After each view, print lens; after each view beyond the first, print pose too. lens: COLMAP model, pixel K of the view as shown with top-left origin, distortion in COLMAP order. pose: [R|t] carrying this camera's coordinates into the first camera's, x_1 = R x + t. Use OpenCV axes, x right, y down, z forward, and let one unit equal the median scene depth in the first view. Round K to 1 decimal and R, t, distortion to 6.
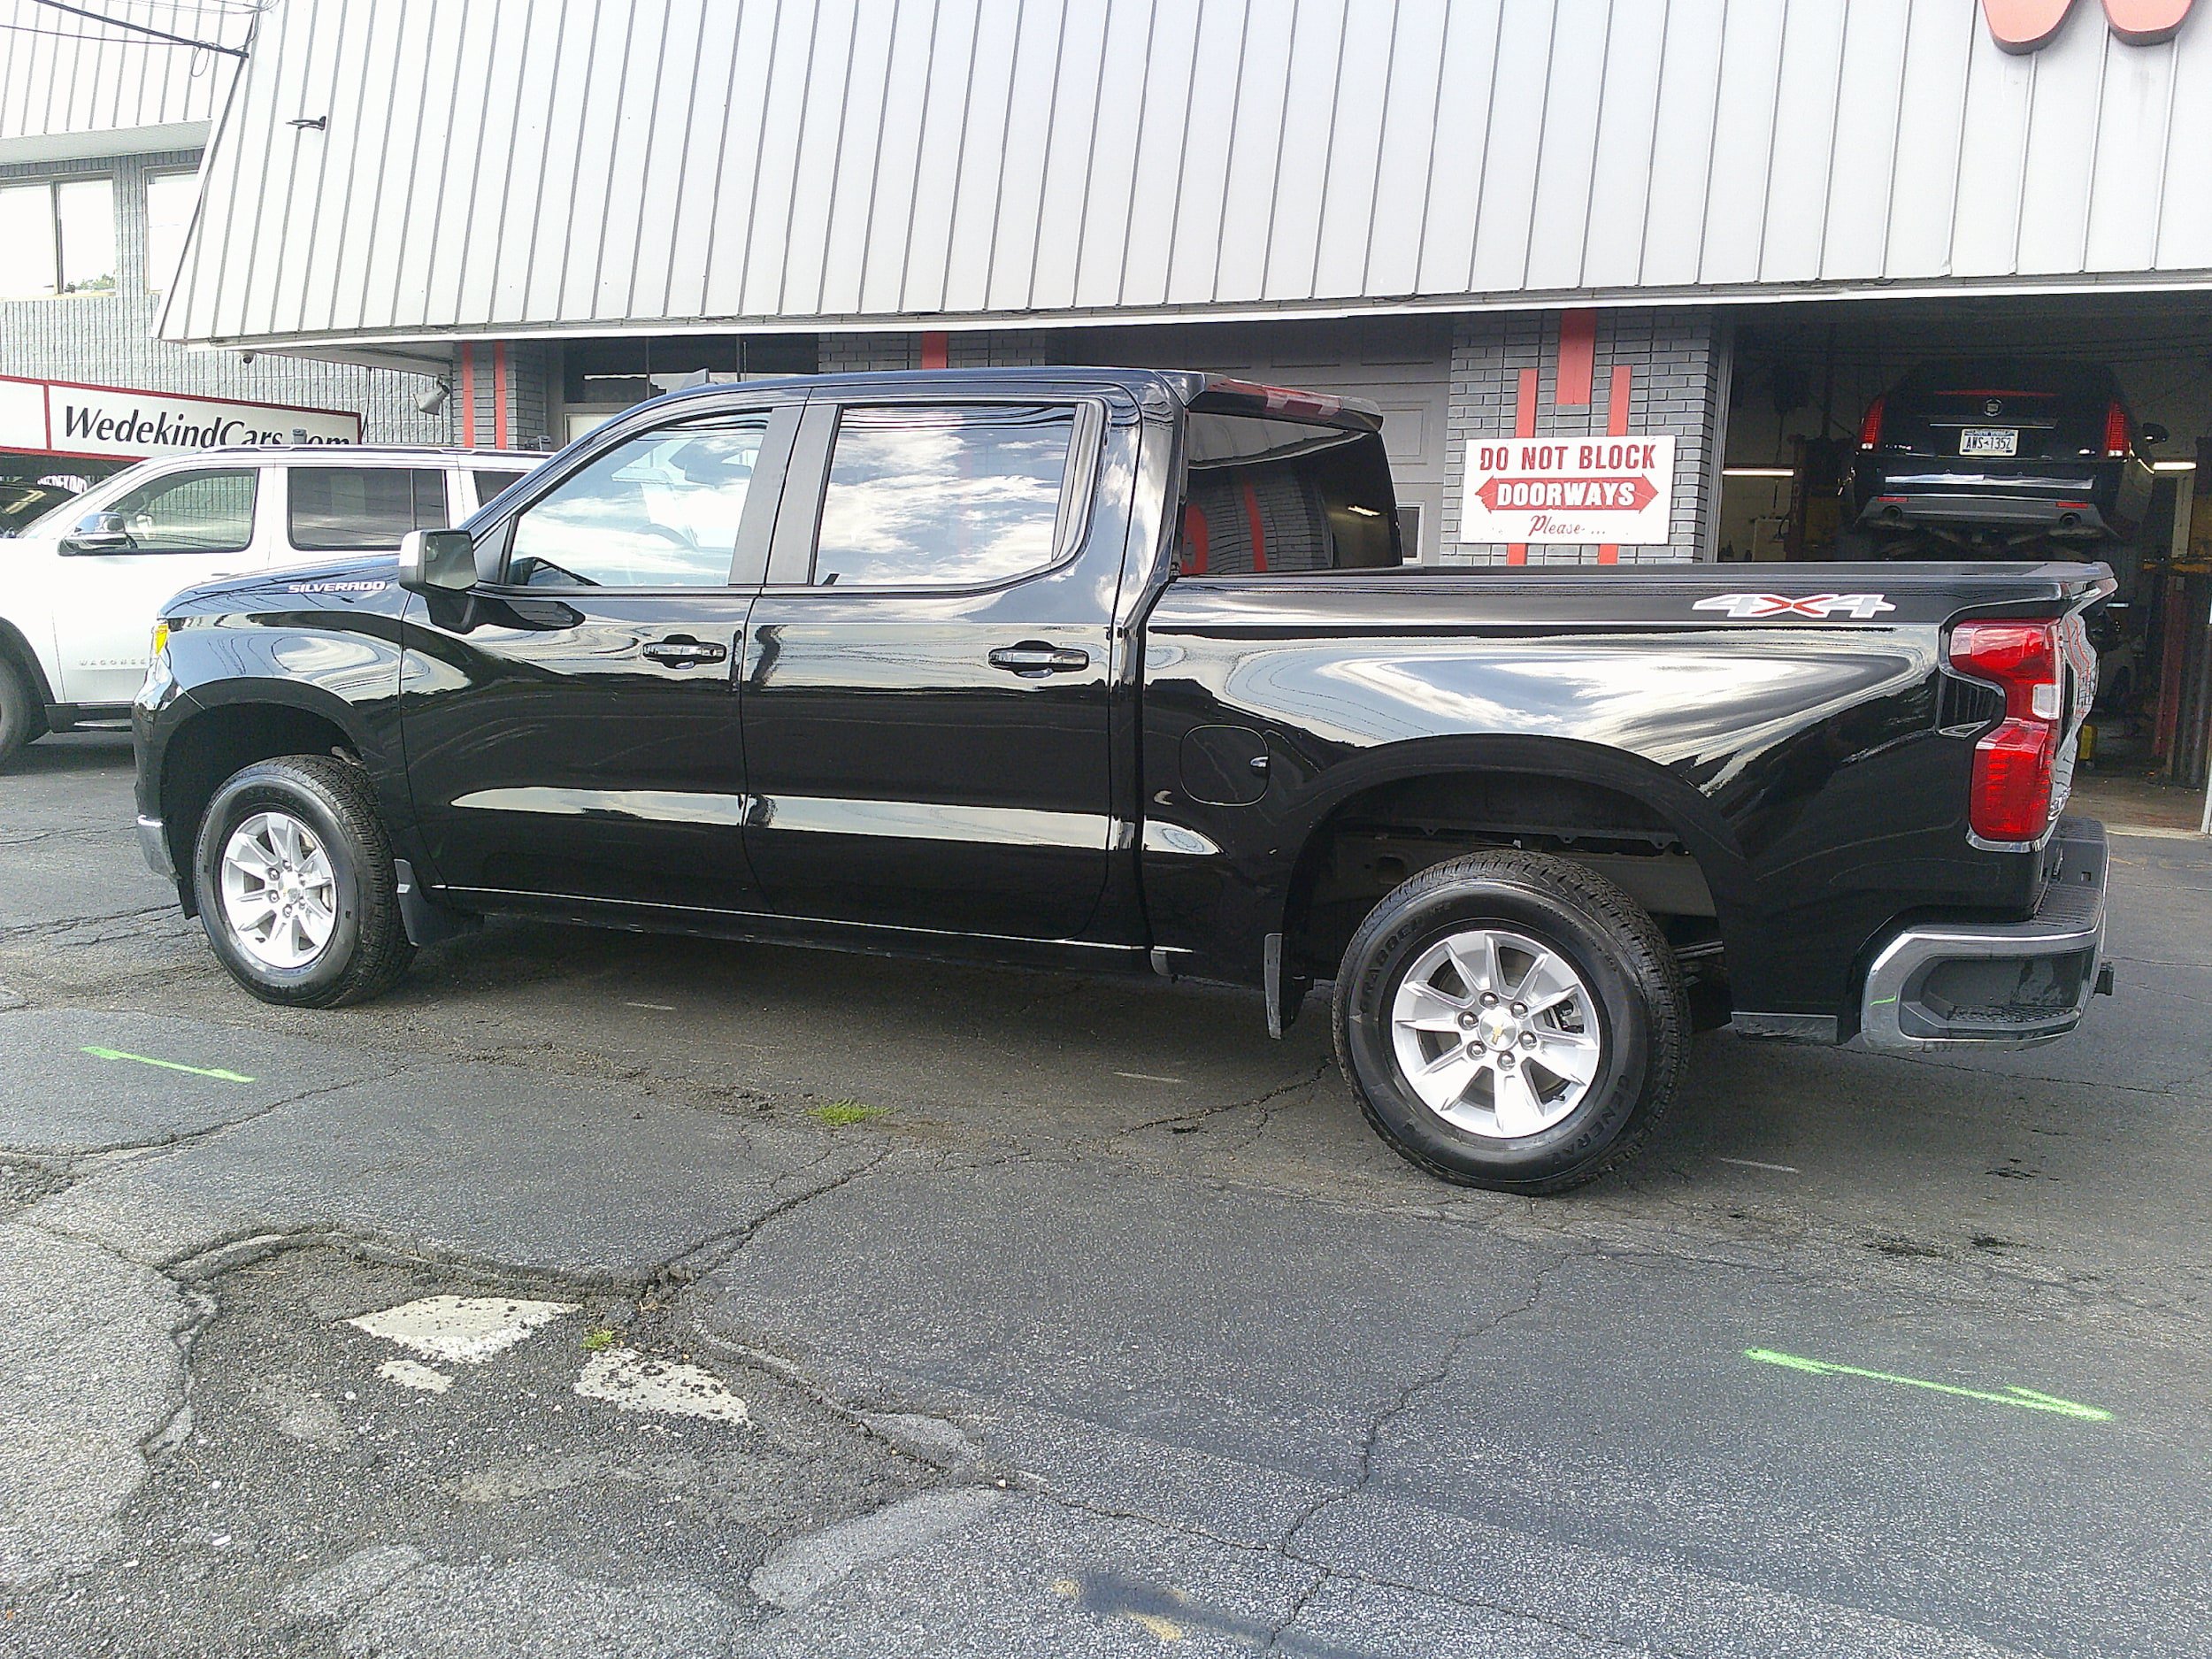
lens RADIAL K [[2023.3, 0, 1097.7], [0, 2023.3, 865.6], [0, 0, 1]] dist [0.124899, -0.223403]
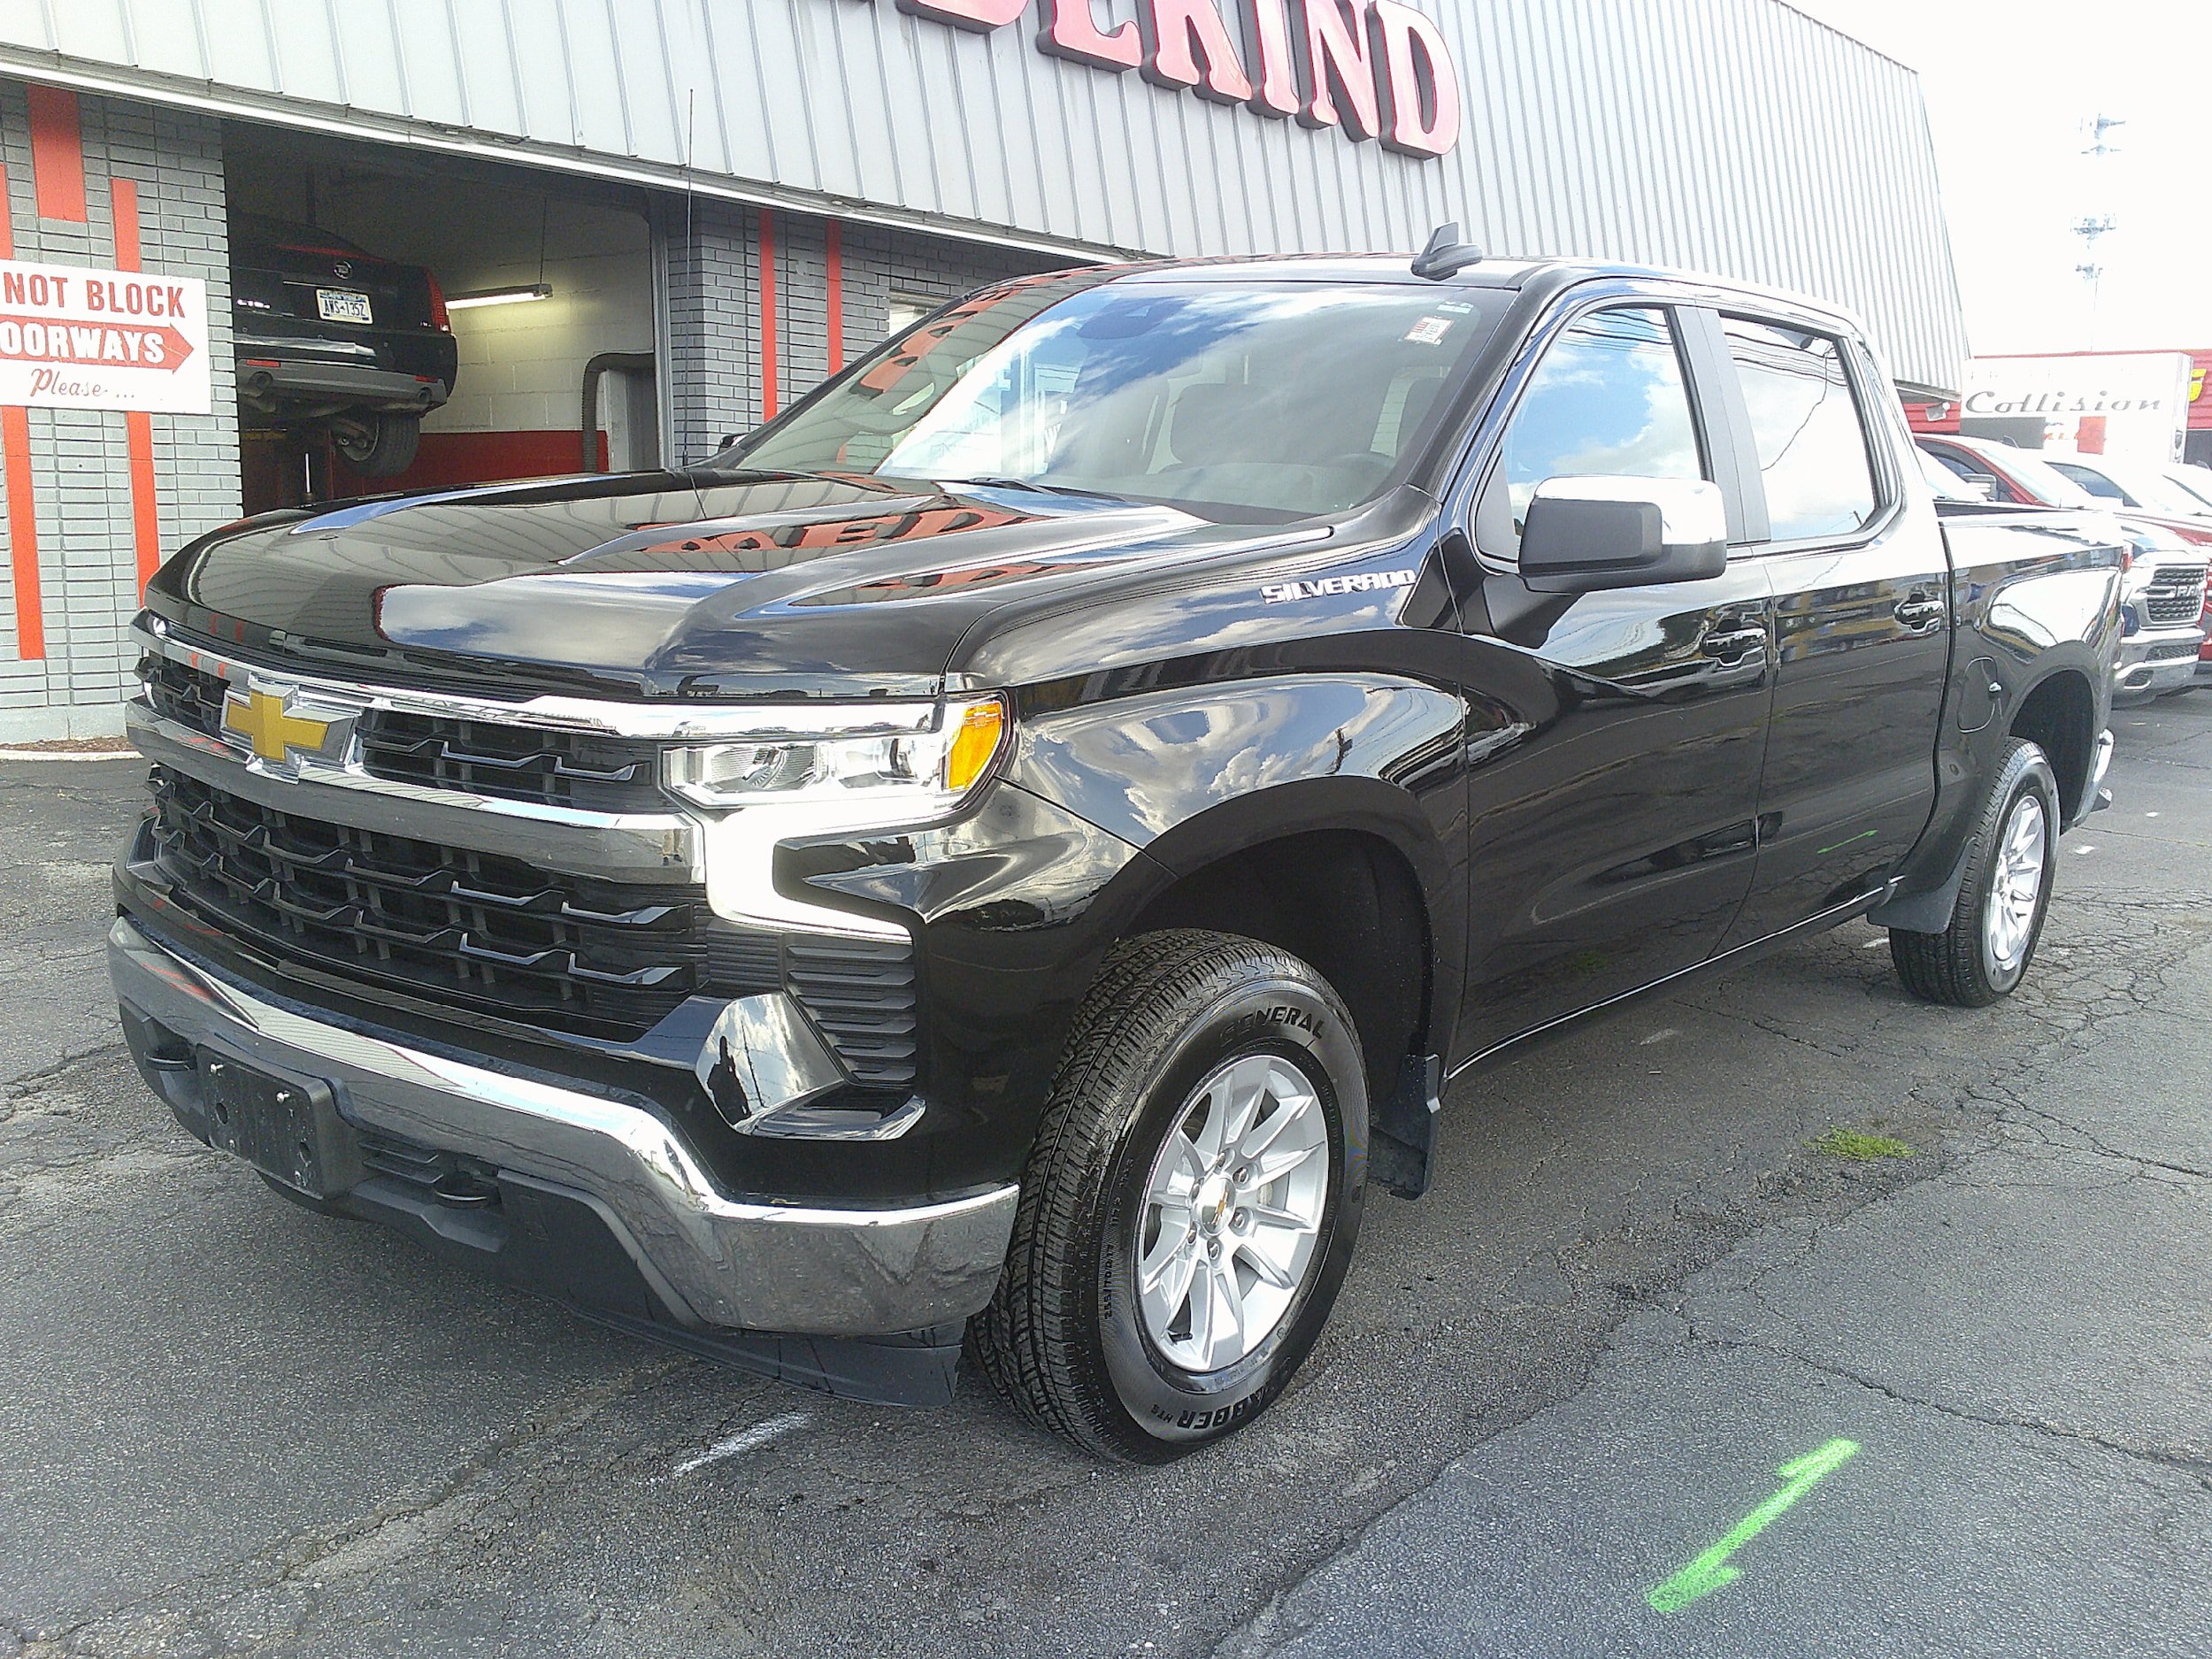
lens RADIAL K [[2023.3, 0, 1097.7], [0, 2023.3, 865.6], [0, 0, 1]] dist [0.124899, -0.223403]
pose [[0.239363, -0.194482, 0.951253, -0.482923], [0.117002, 0.978372, 0.170585, -0.088007], [-0.963855, 0.070467, 0.256941, 0.509878]]
